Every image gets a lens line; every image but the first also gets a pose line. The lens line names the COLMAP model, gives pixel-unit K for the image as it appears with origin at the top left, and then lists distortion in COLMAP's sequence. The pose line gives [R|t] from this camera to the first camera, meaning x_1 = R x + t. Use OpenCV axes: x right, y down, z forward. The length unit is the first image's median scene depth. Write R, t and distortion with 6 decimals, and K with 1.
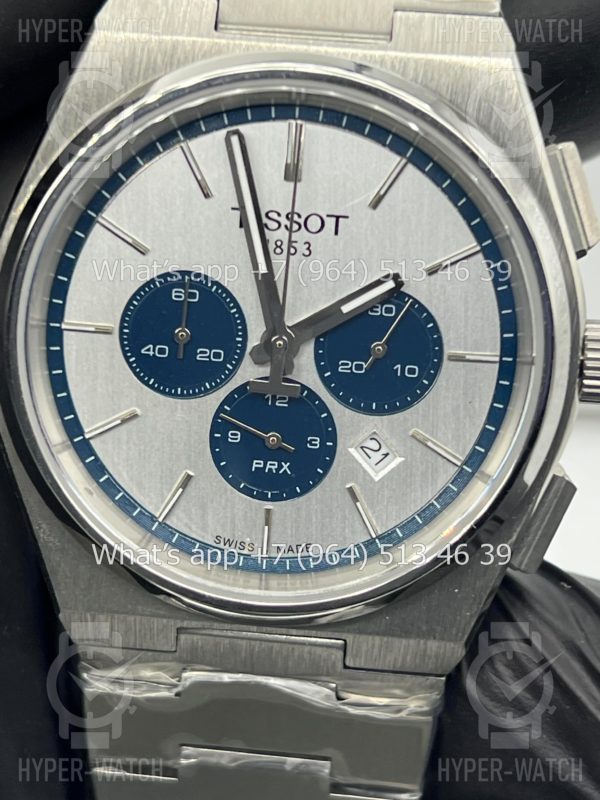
lens RADIAL K [[1941.5, 0, 300.0], [0, 1941.5, 400.0], [0, 0, 1]] dist [0.208368, -0.082520]
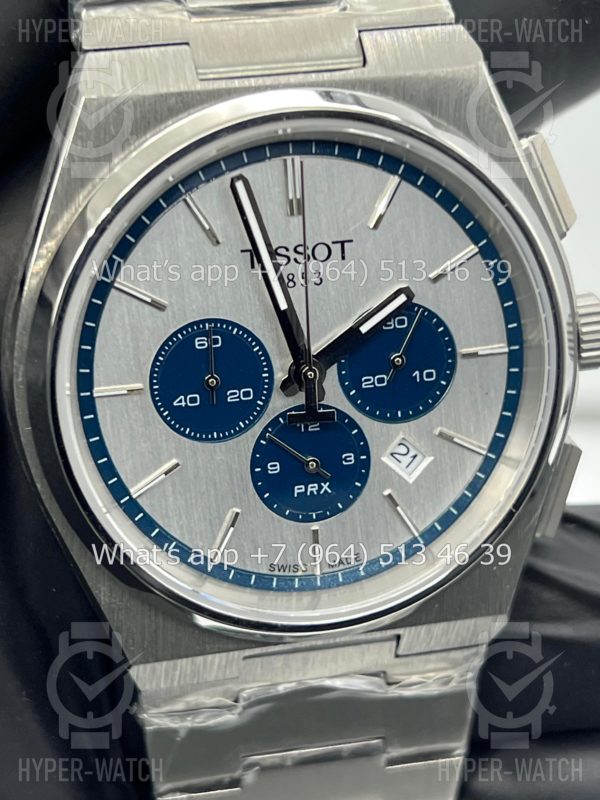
lens RADIAL K [[1941.5, 0, 300.0], [0, 1941.5, 400.0], [0, 0, 1]] dist [0.208368, -0.082520]
pose [[0.954685, -0.185723, 0.232560, -0.254313], [0.161031, 0.979483, 0.121170, -0.139425], [-0.250293, -0.078230, 0.965005, 0.007909]]
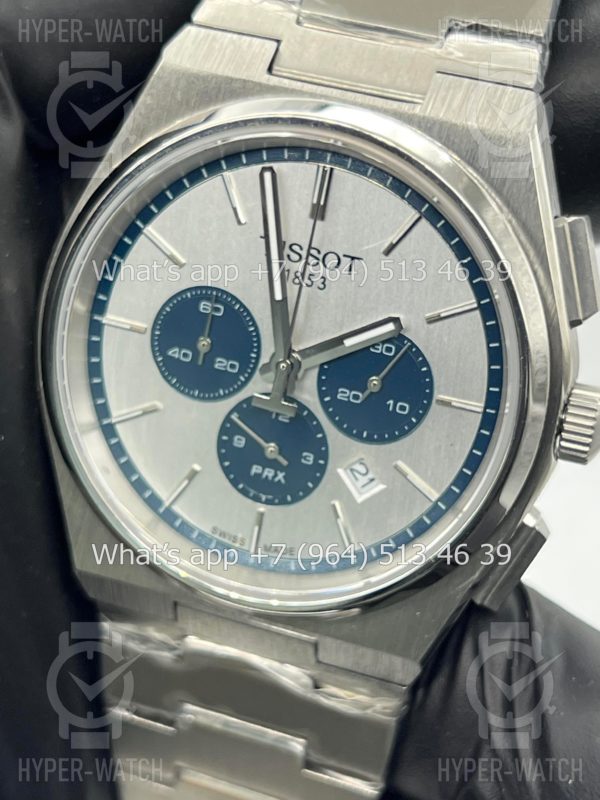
lens RADIAL K [[1941.5, 0, 300.0], [0, 1941.5, 400.0], [0, 0, 1]] dist [0.208368, -0.082520]
pose [[0.966270, 0.152356, -0.207628, 0.225516], [-0.138521, 0.987147, 0.079707, -0.097363], [0.217103, -0.048258, 0.974955, -0.063961]]
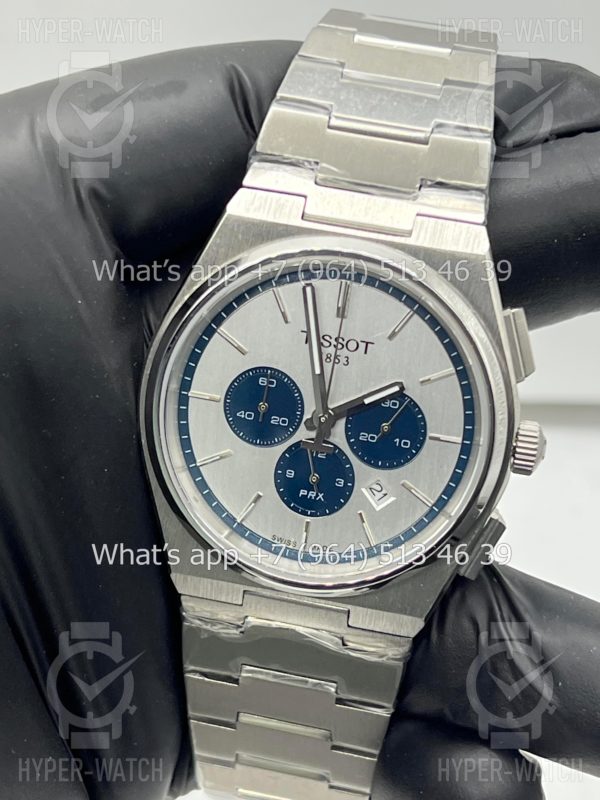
lens RADIAL K [[1941.5, 0, 300.0], [0, 1941.5, 400.0], [0, 0, 1]] dist [0.208368, -0.082520]
pose [[0.993196, 0.094797, -0.067647, 0.075520], [-0.092797, 0.995166, 0.032135, -0.092635], [0.070366, -0.025639, 0.997192, -0.573127]]
